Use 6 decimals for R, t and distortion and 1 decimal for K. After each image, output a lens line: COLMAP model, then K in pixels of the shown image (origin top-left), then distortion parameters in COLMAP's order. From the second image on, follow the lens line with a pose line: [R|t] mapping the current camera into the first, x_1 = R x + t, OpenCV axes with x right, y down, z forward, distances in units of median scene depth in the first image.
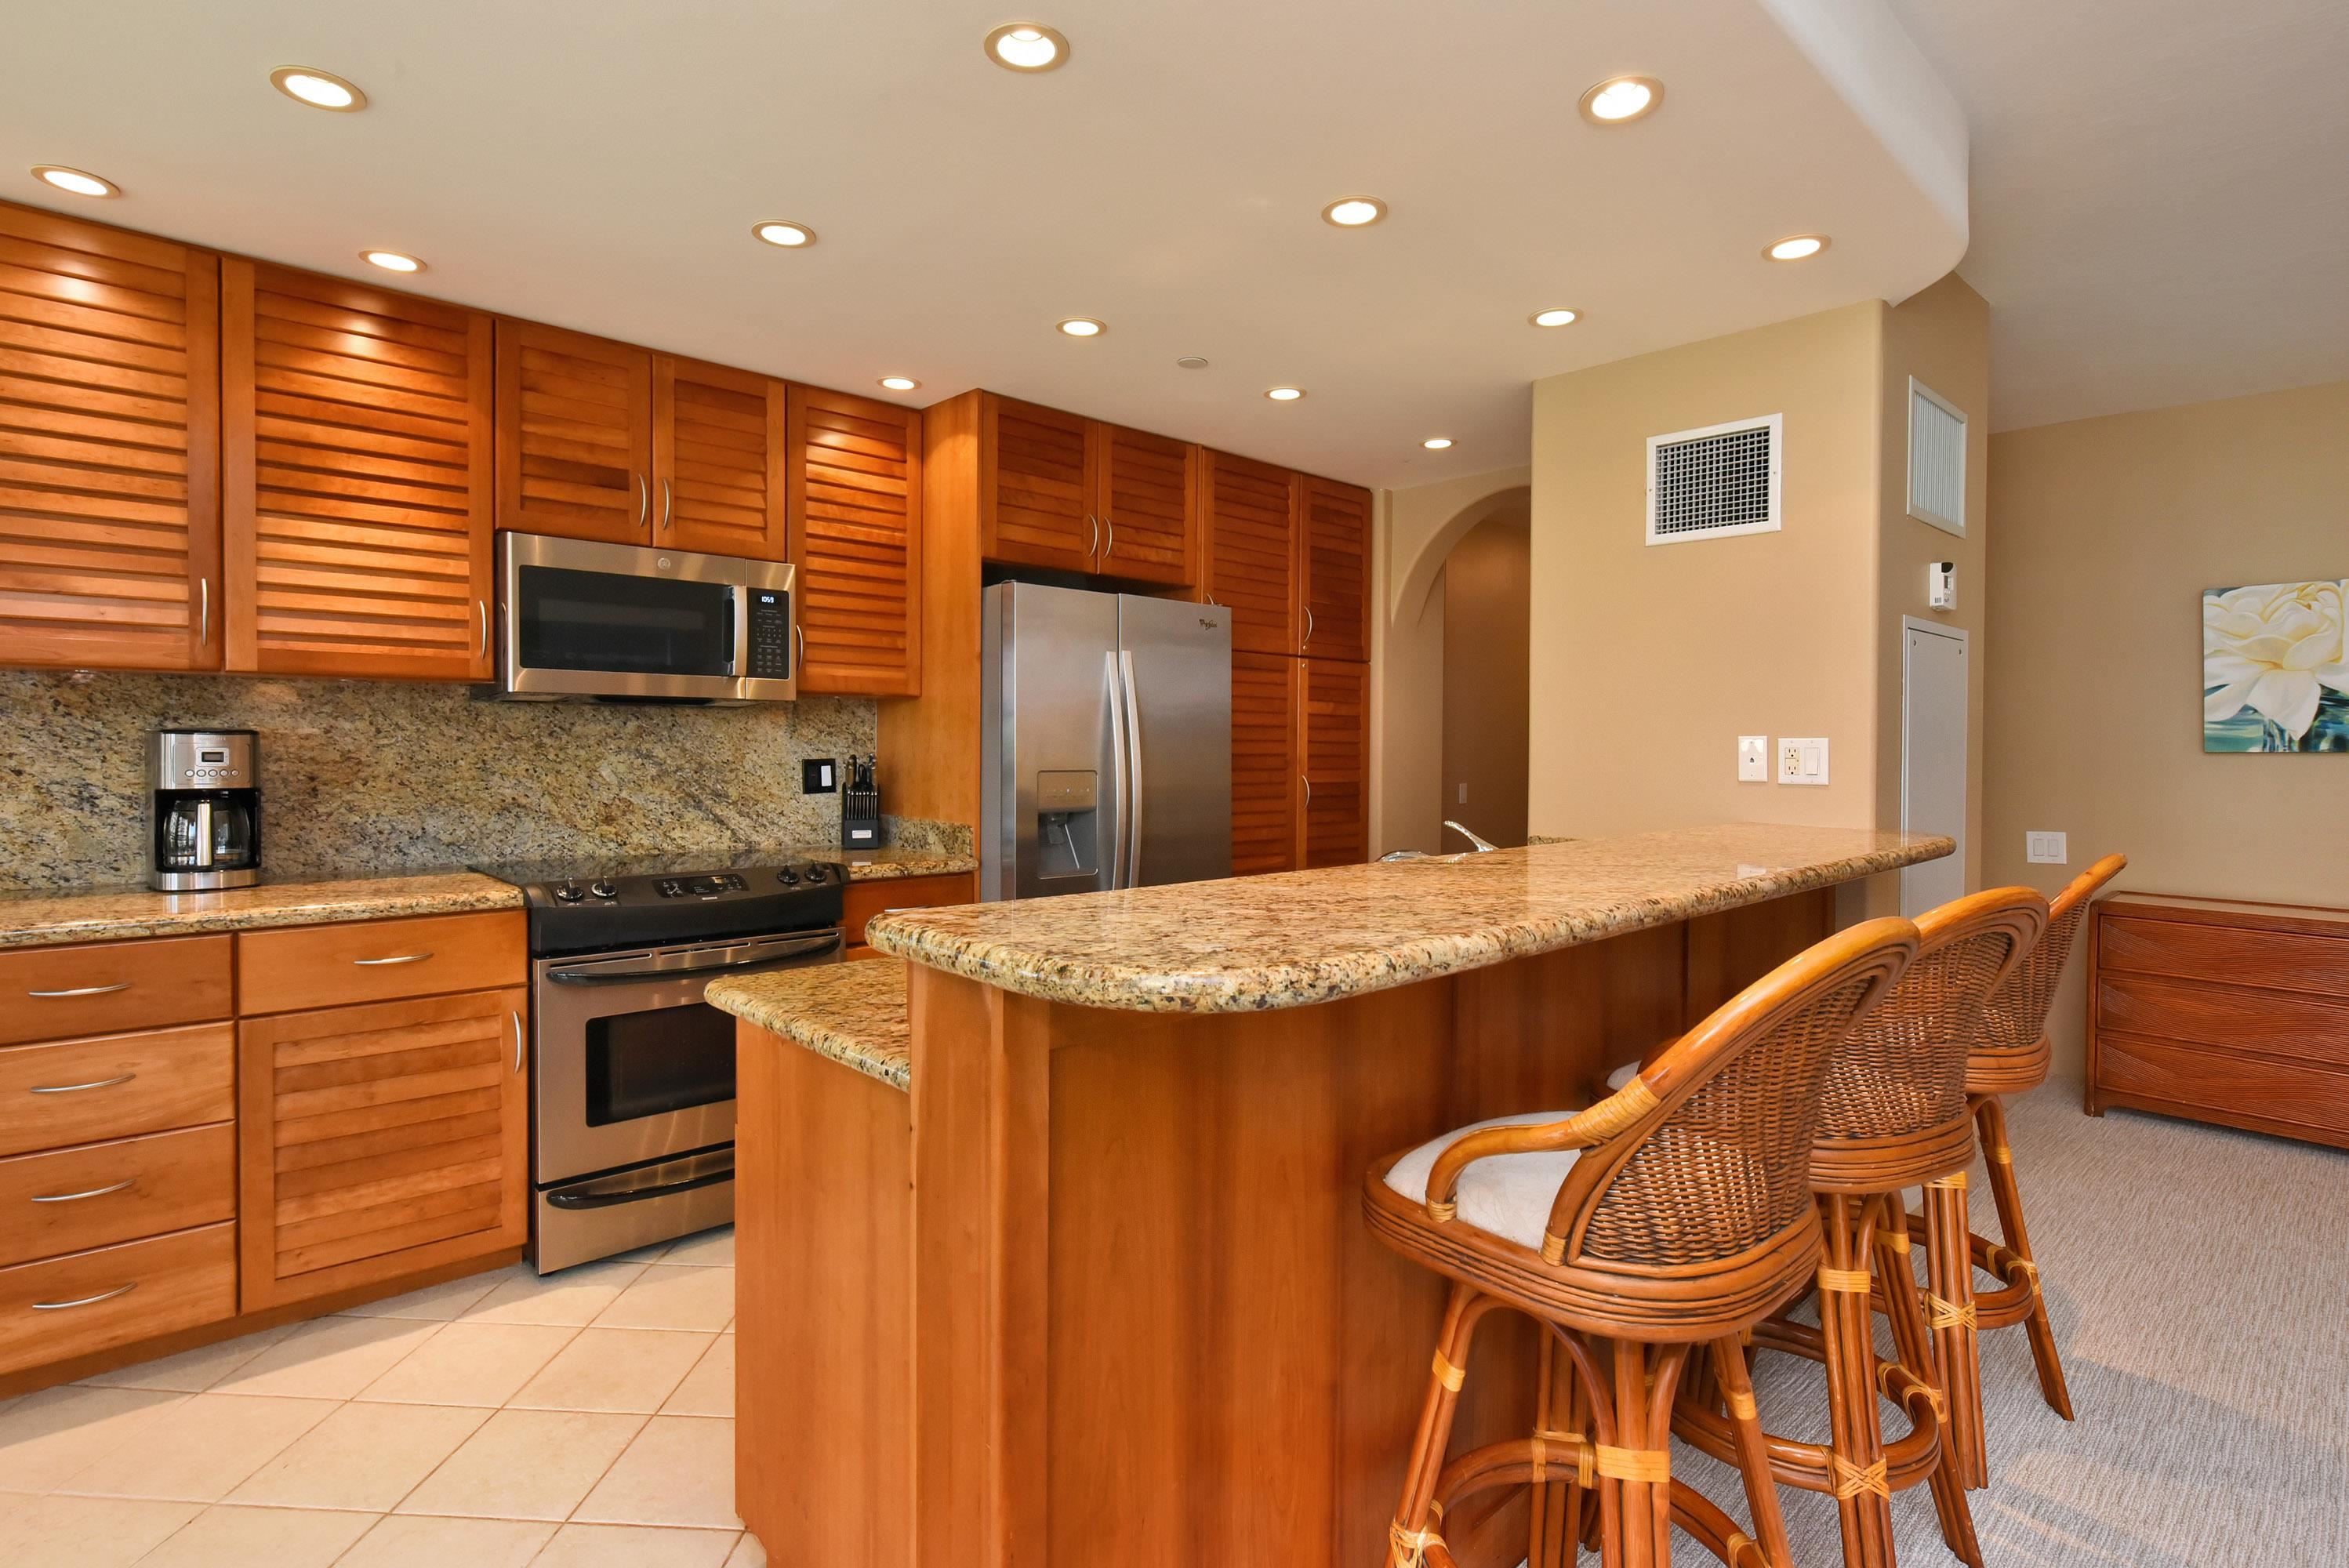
lens RADIAL K [[1119.9, 0, 1205.2], [0, 1119.9, 746.9], [0, 0, 1]] dist [-0.010655, 0.000141]
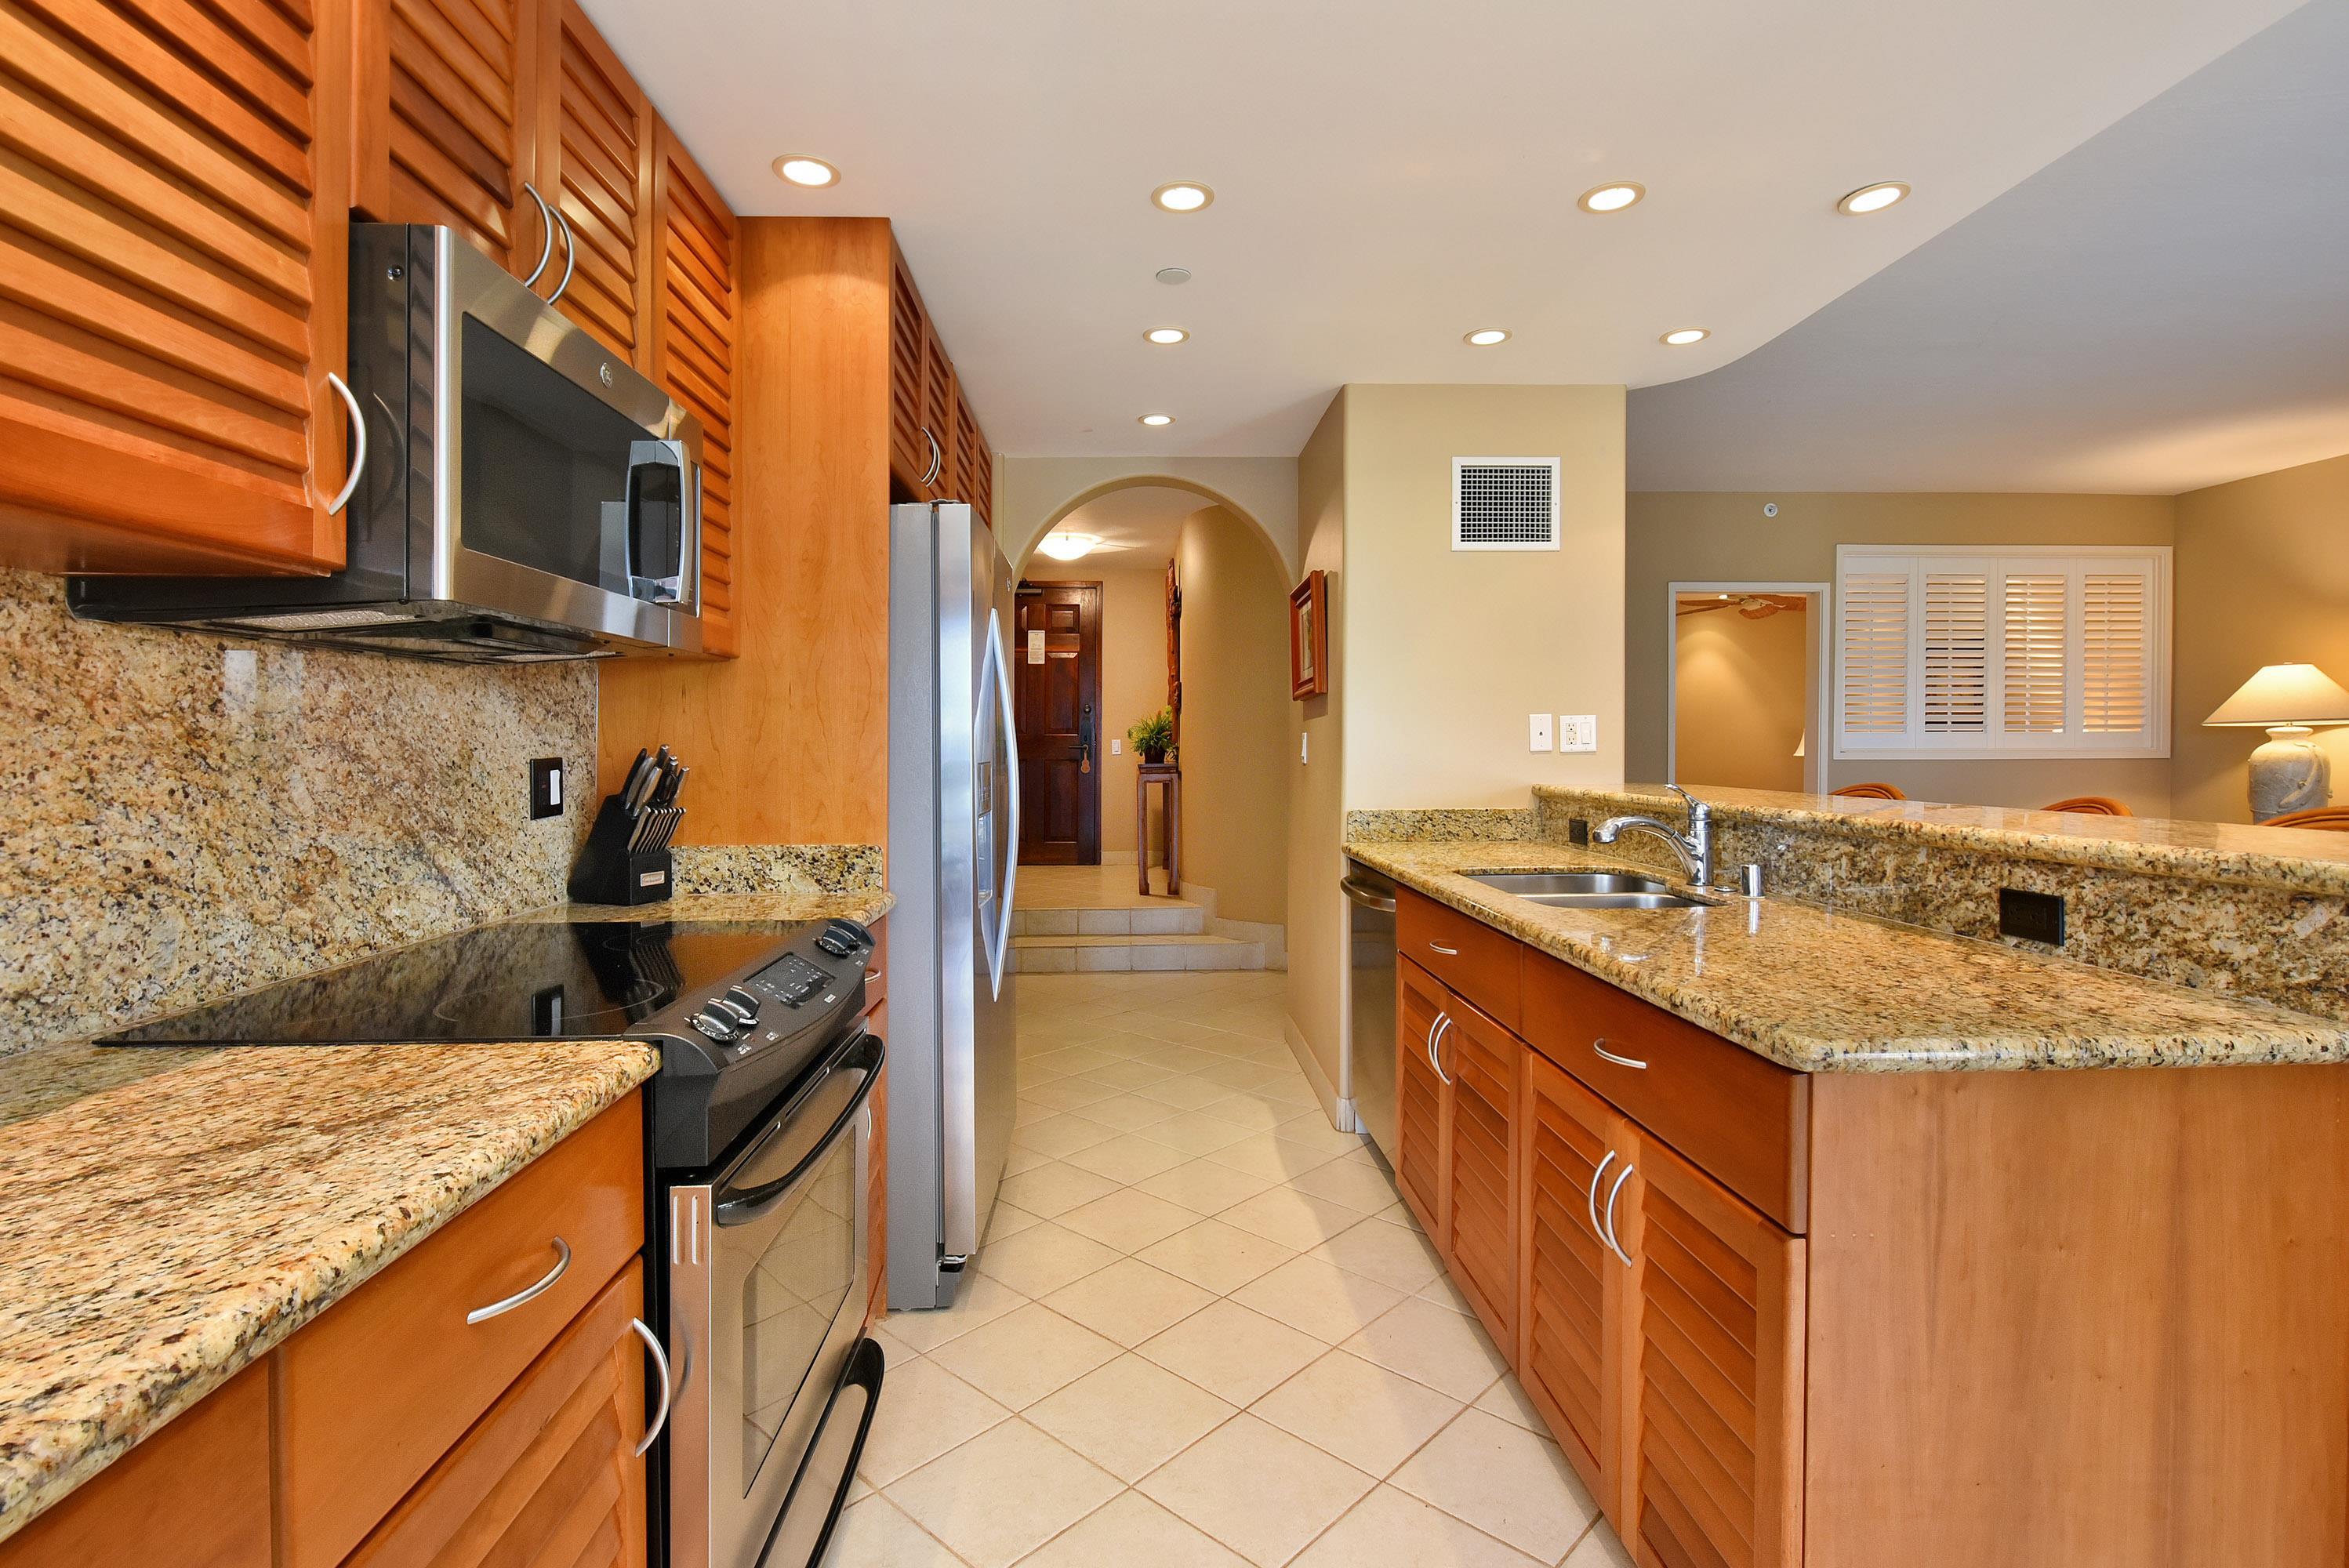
lens RADIAL K [[1119.9, 0, 1160.5], [0, 1119.9, 748.4], [0, 0, 1]] dist [-0.010655, 0.000141]
pose [[0.664060, -0.019318, 0.747430, -0.641023], [0.019317, 0.999776, 0.008679, 0.007638], [-0.747430, 0.008675, 0.664284, 0.428105]]
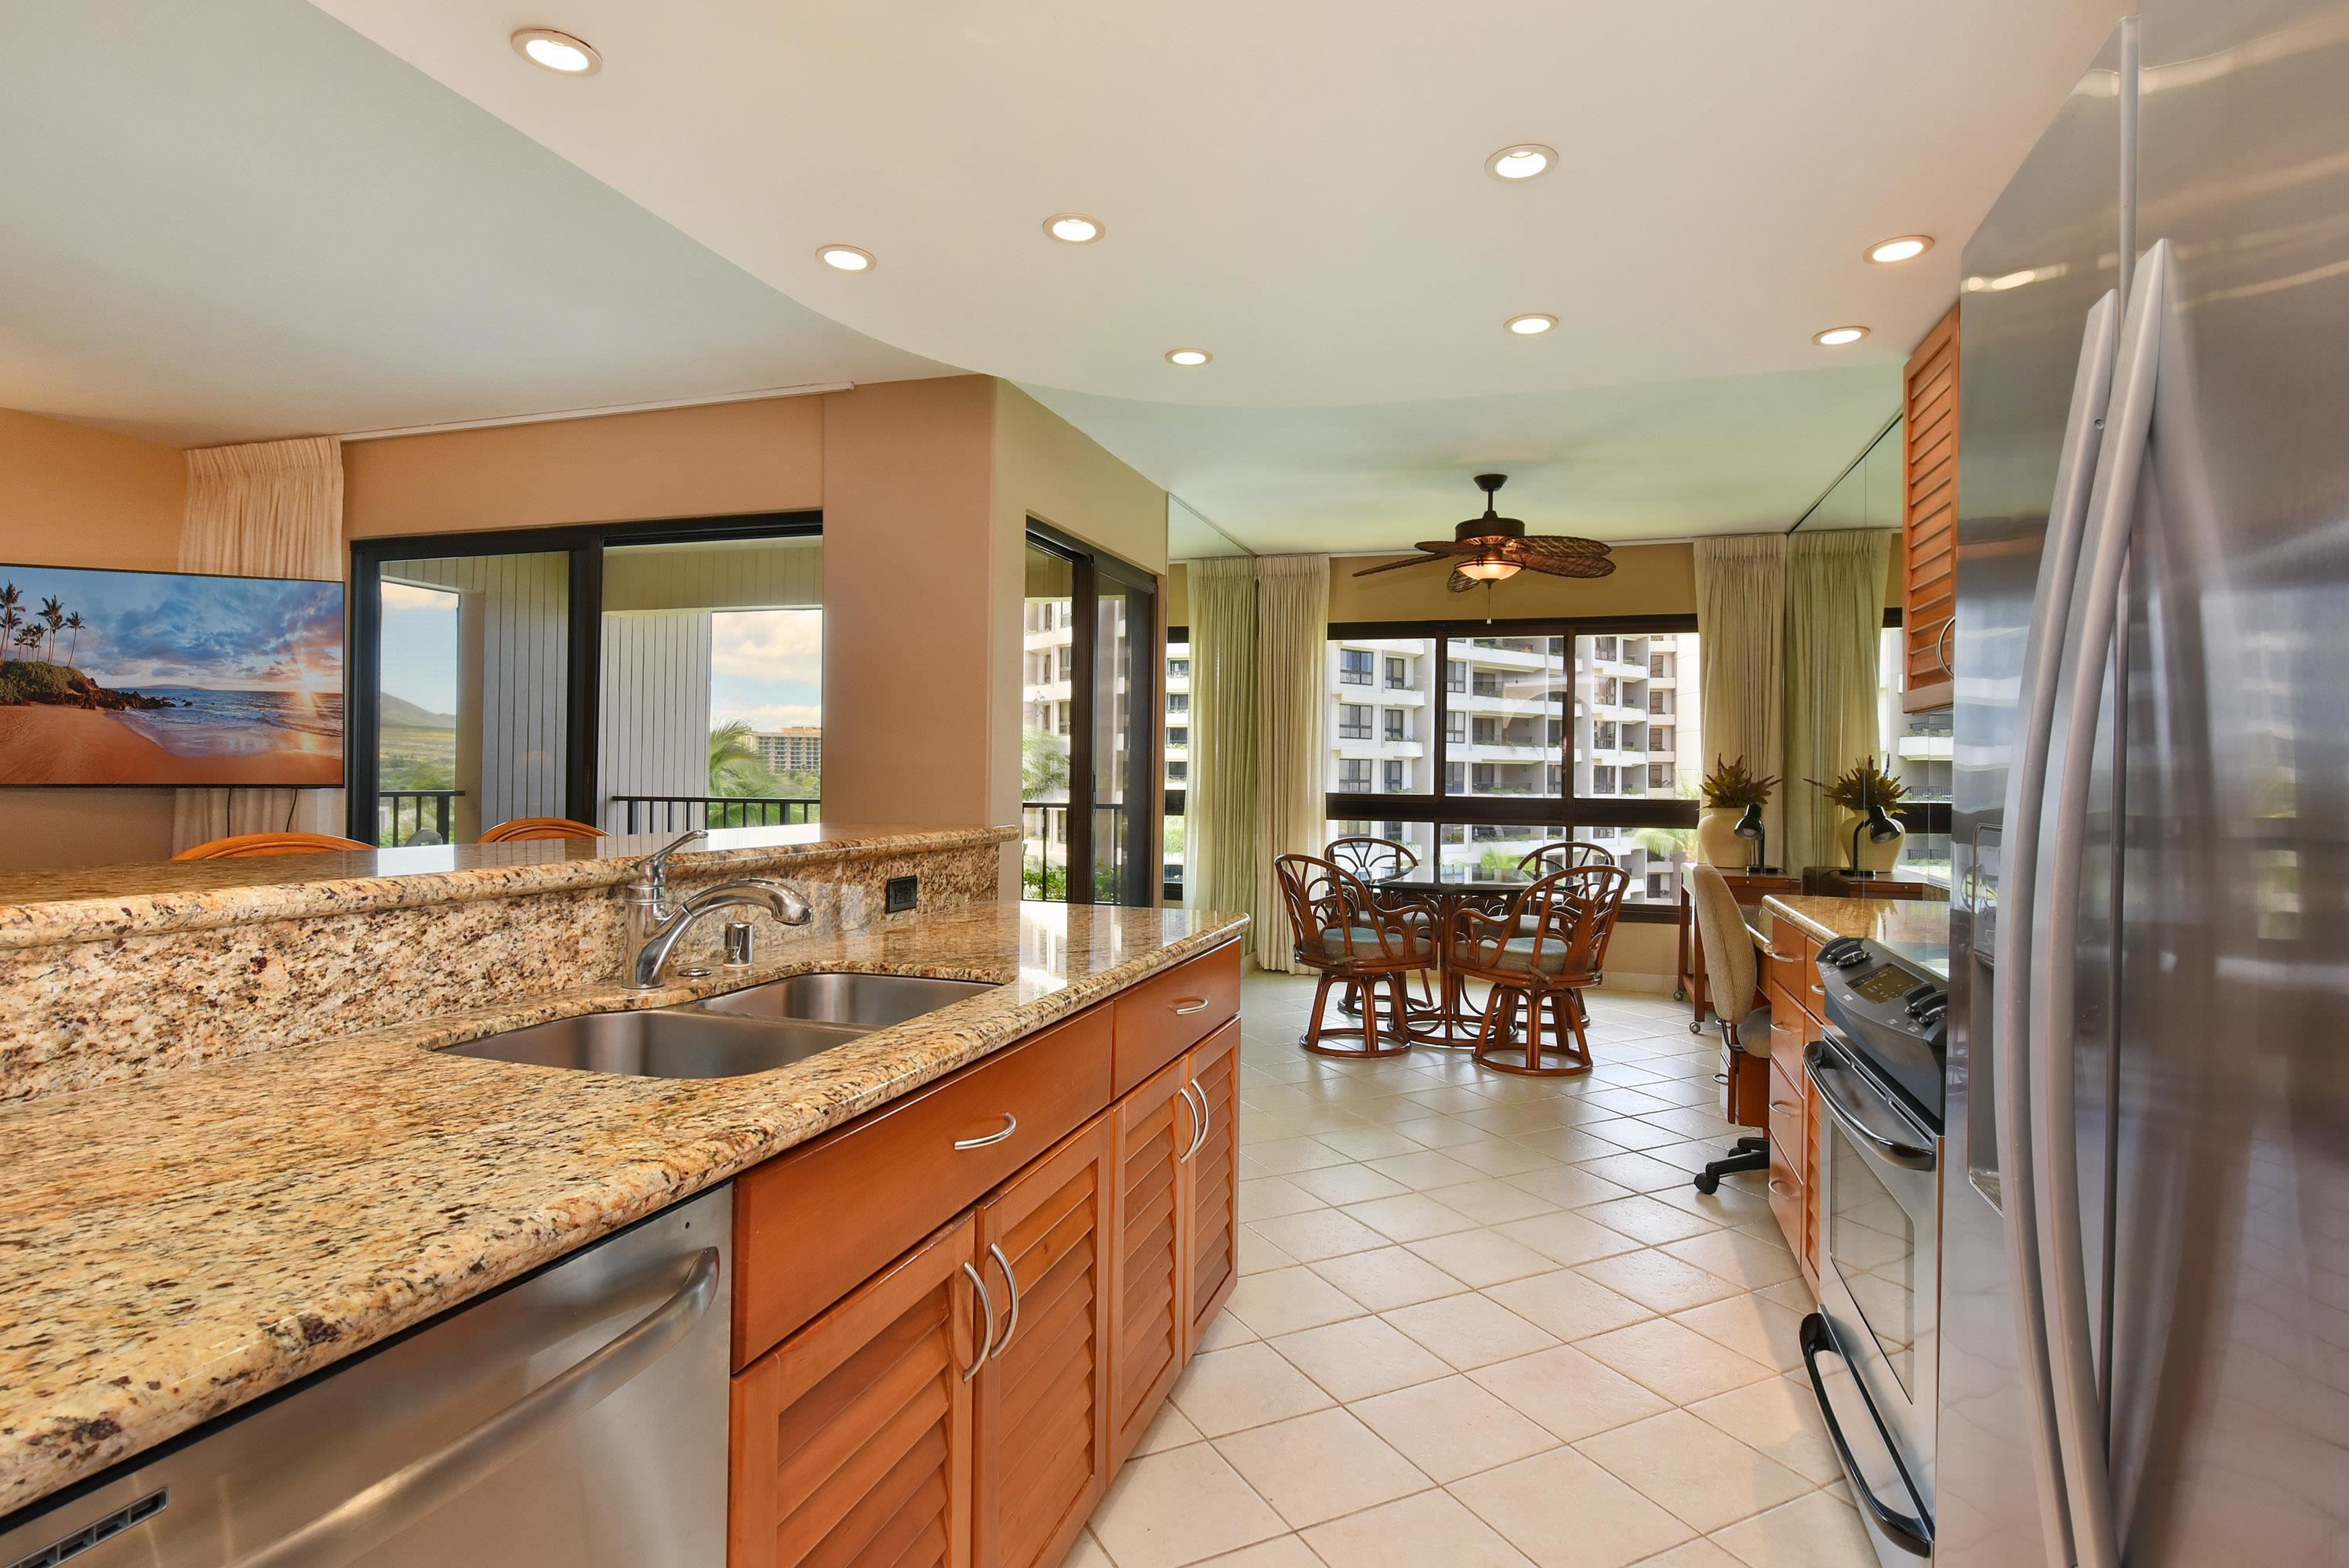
lens RADIAL K [[1180.5, 0, 1212.9], [0, 1180.5, 773.9], [0, 0, 1]] dist [-0.009226, 0.000964]
pose [[-0.869206, -0.028663, -0.493618, 0.175618], [-0.032349, 0.999476, -0.001073, 0.014845], [0.493391, 0.015035, -0.869678, 1.188092]]
